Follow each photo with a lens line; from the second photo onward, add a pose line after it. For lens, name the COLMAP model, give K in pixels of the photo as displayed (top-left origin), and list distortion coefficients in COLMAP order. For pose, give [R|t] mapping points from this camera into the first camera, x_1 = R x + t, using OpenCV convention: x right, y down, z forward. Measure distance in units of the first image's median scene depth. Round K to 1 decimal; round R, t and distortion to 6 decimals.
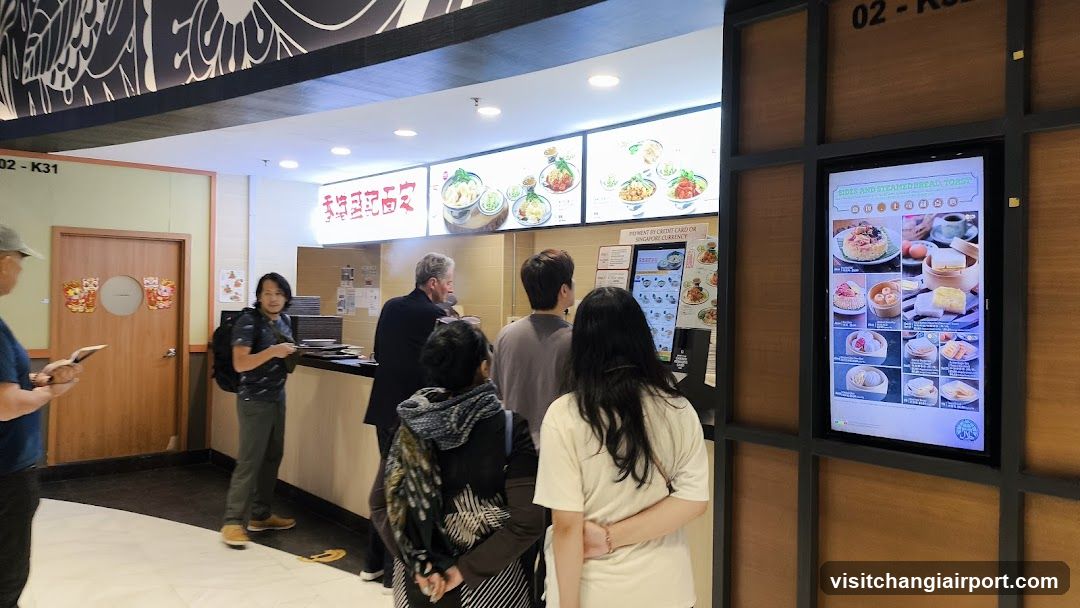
lens RADIAL K [[846.0, 0, 540.0], [0, 846.0, 304.0], [0, 0, 1]] dist [0.003974, 0.000462]
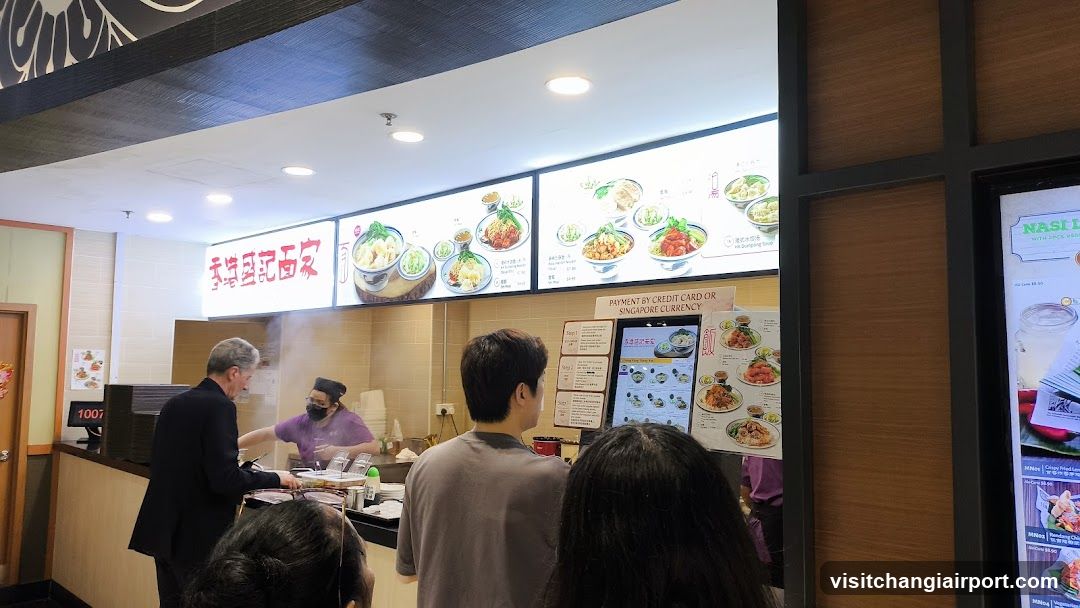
lens RADIAL K [[860.8, 0, 540.0], [0, 860.8, 304.0], [0, 0, 1]] dist [-0.005866, -0.004386]
pose [[0.997150, 0.000369, 0.075448, -0.001870], [0.005937, 0.996504, -0.083332, -0.017850], [-0.075215, 0.083543, 0.993662, 0.226074]]
